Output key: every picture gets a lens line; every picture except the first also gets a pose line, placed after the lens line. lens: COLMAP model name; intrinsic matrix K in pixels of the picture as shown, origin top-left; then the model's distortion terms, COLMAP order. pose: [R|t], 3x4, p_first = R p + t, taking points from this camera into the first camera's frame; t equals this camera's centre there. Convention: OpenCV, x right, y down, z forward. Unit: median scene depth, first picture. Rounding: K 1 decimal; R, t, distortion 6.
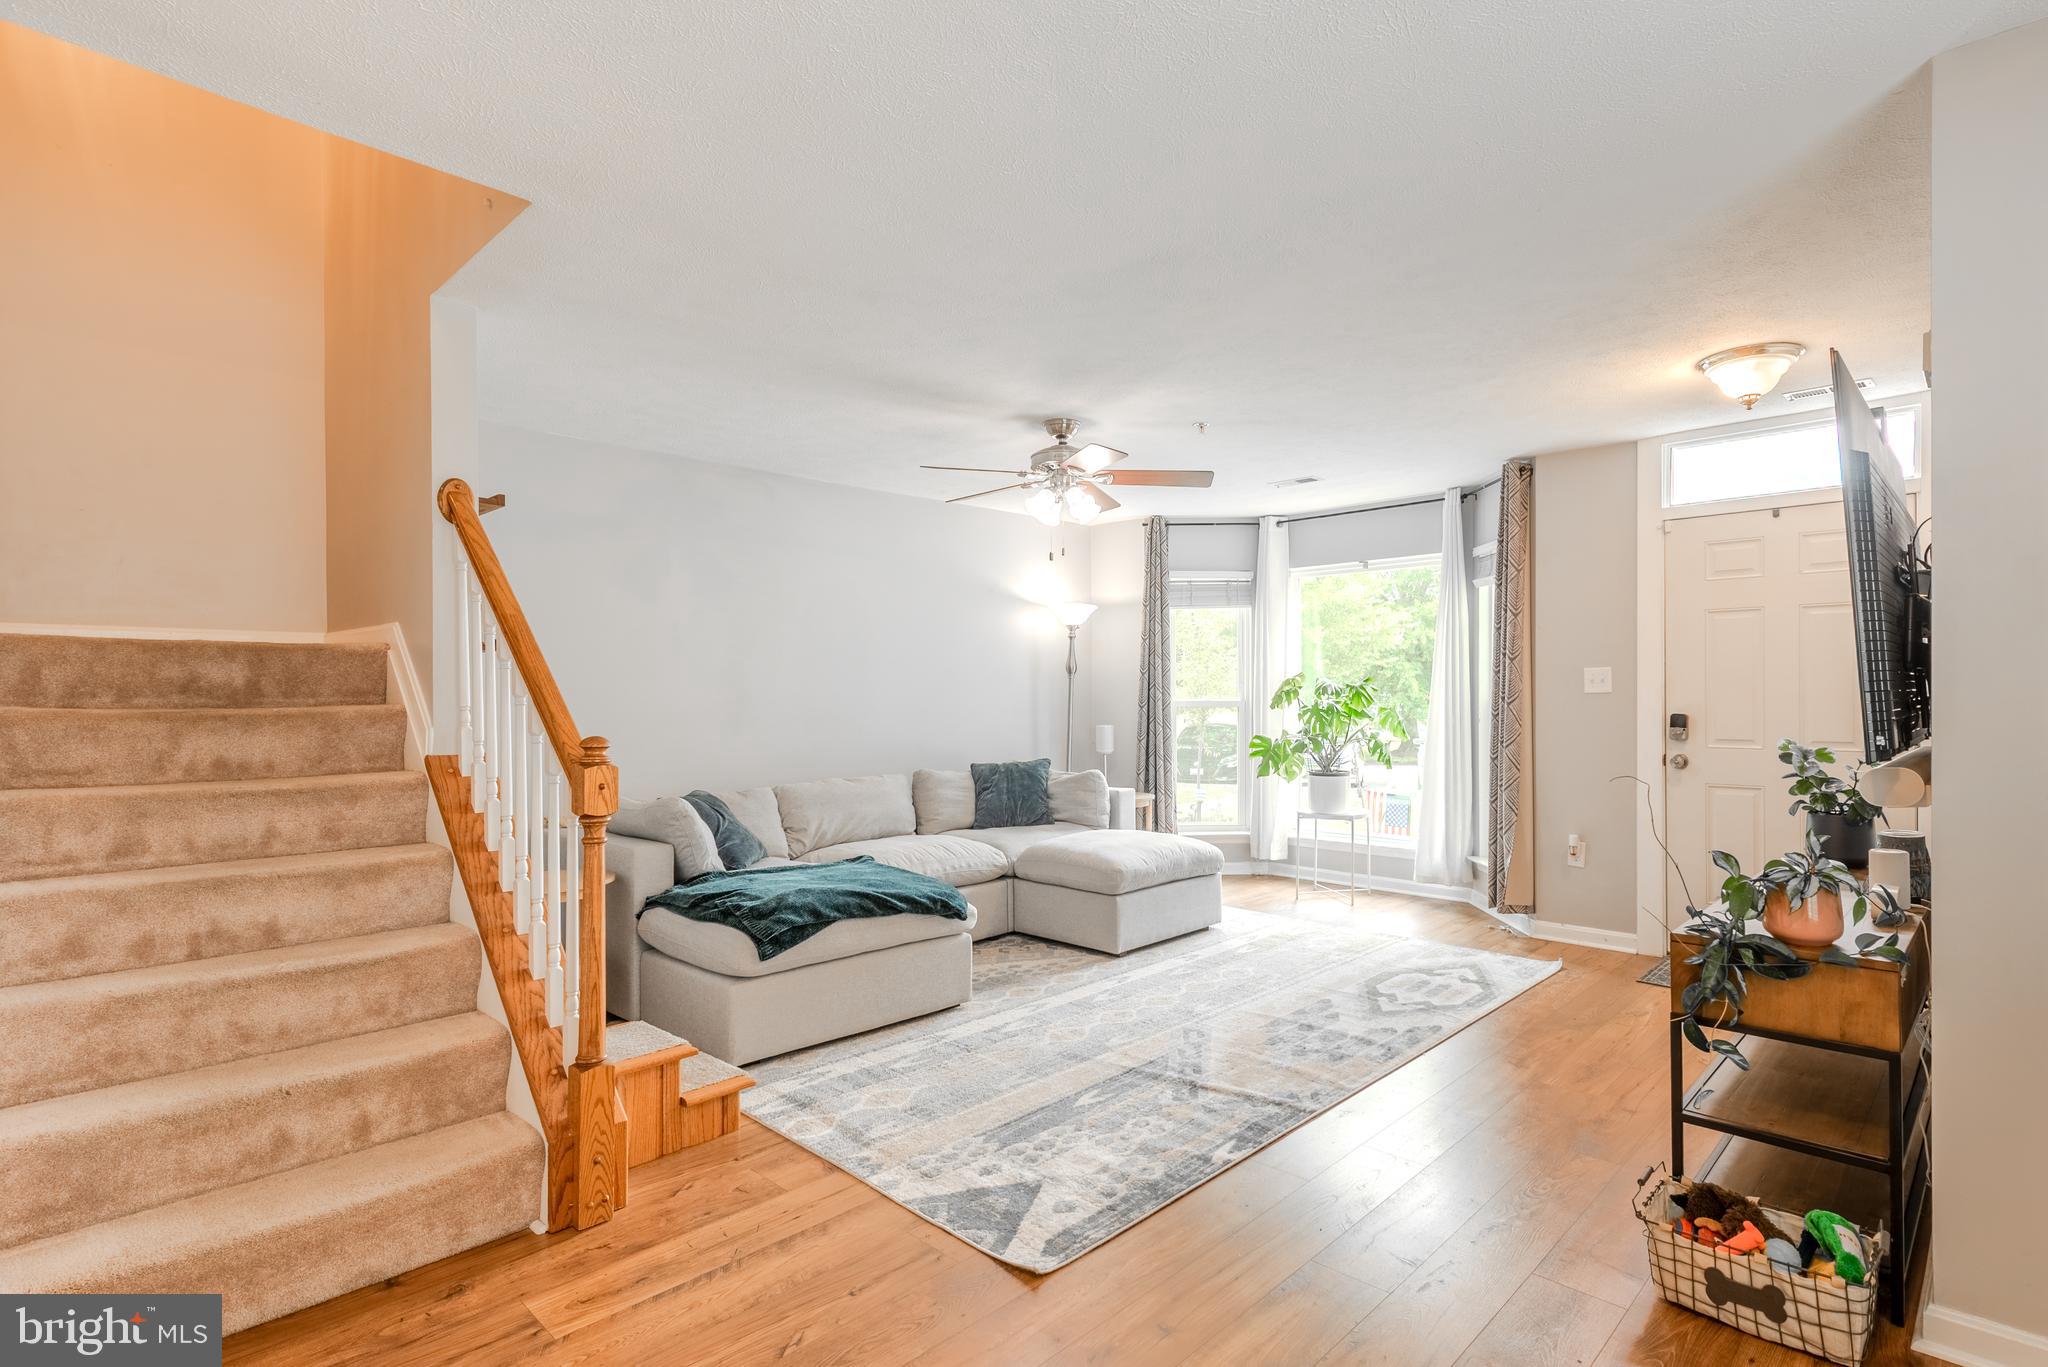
lens RADIAL K [[1018.6, 0, 1123.6], [0, 1018.6, 693.0], [0, 0, 1]] dist [0.014102, -0.000244]
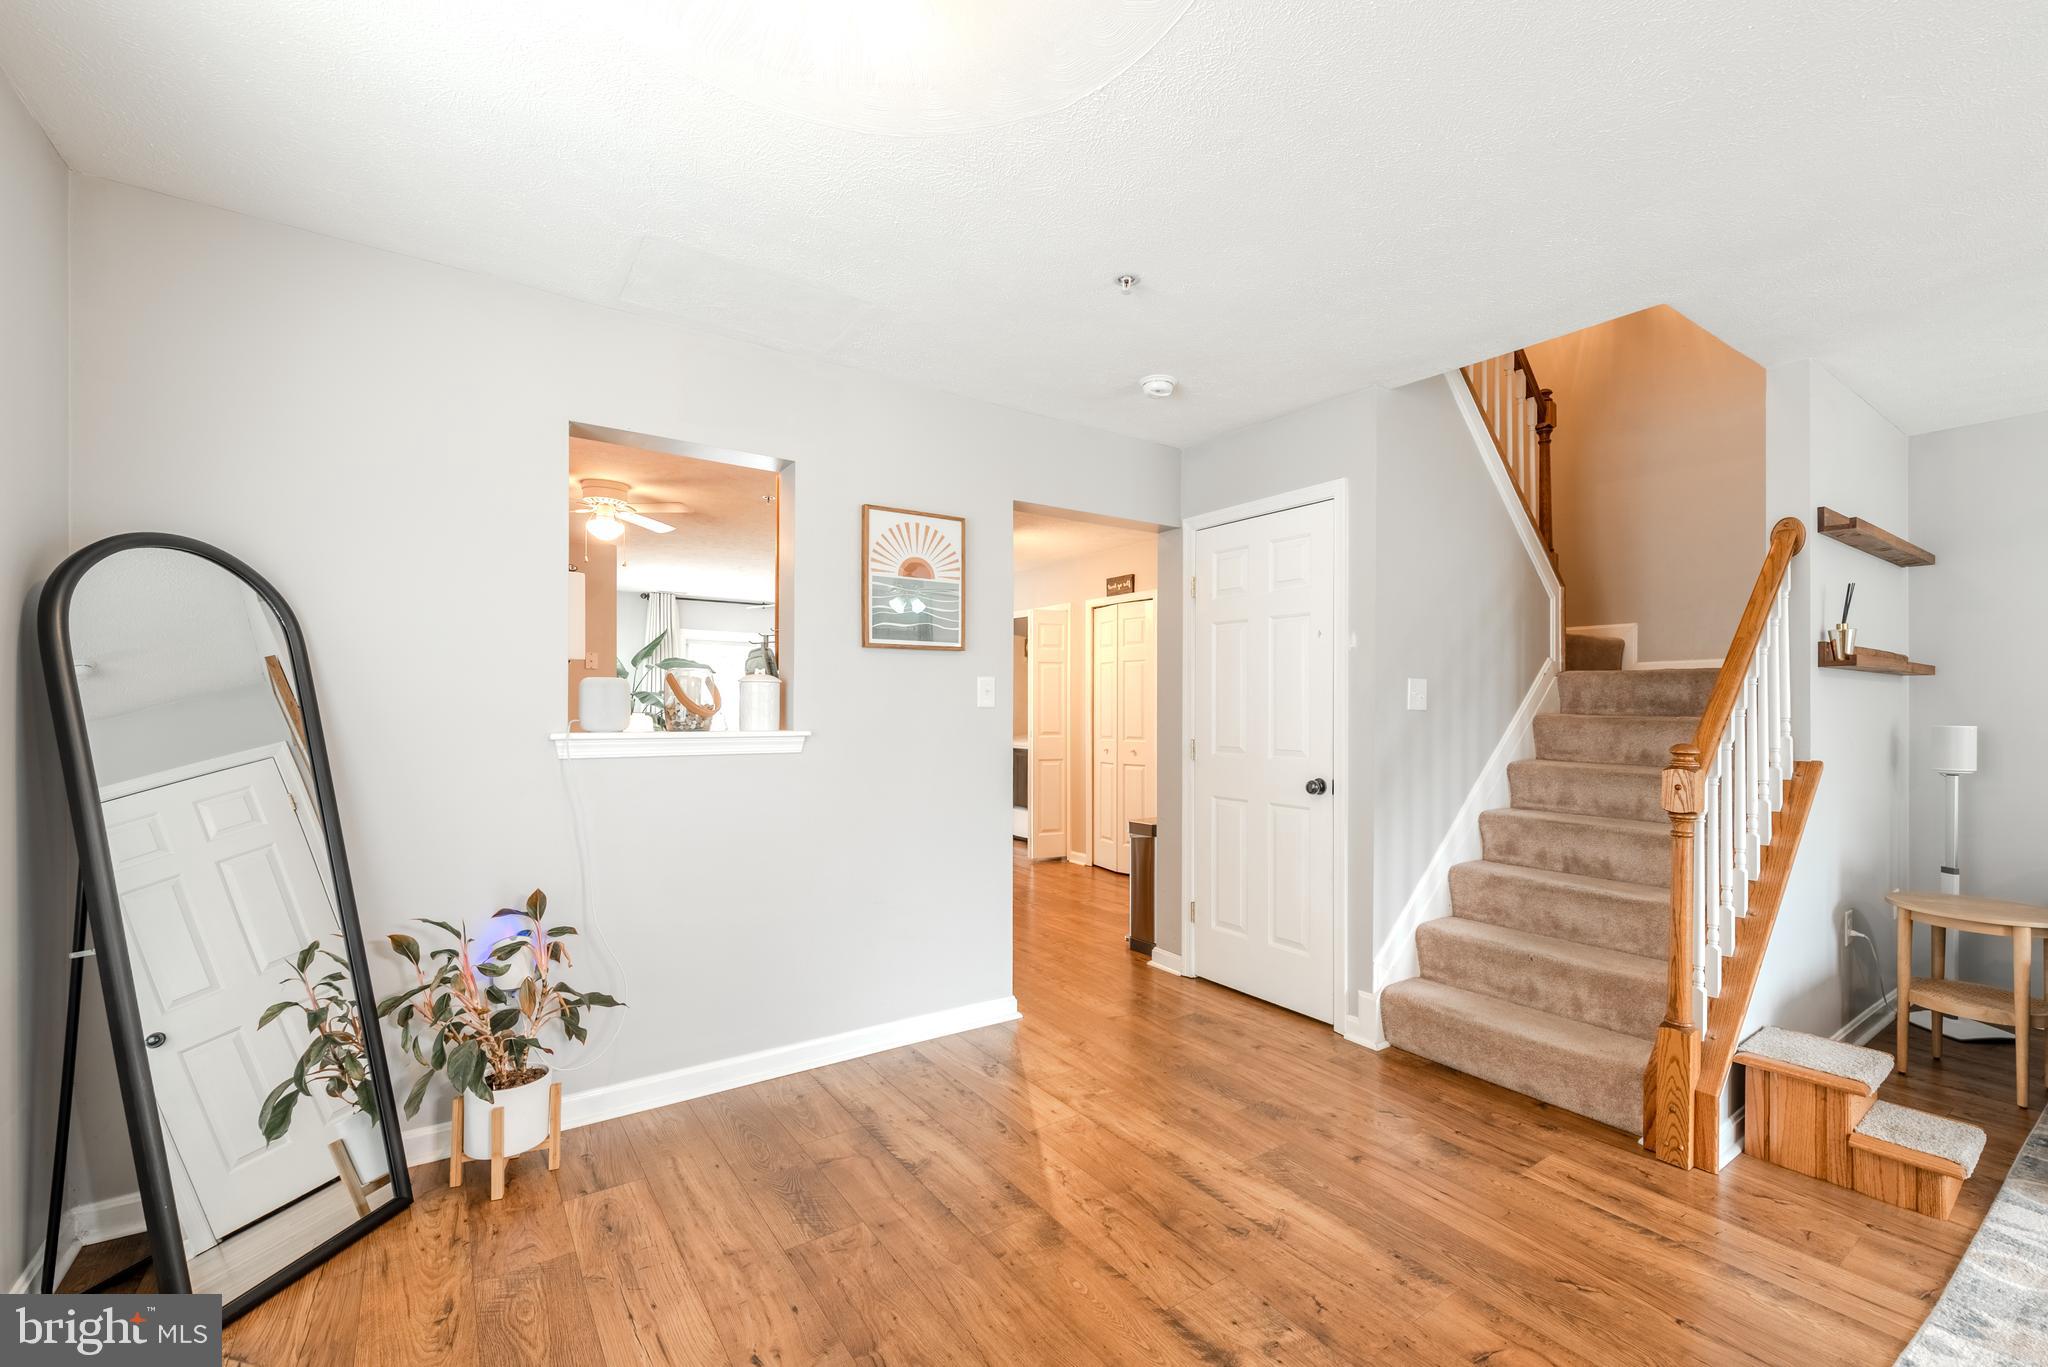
lens RADIAL K [[840.2, 0, 1033.9], [0, 840.2, 704.2], [0, 0, 1]] dist [0.010244, -0.000777]
pose [[-0.221266, -0.000578, -0.975213, 0.567002], [-0.002352, 0.999997, -0.000059, -0.000291], [0.975211, 0.002280, -0.221267, 0.496092]]
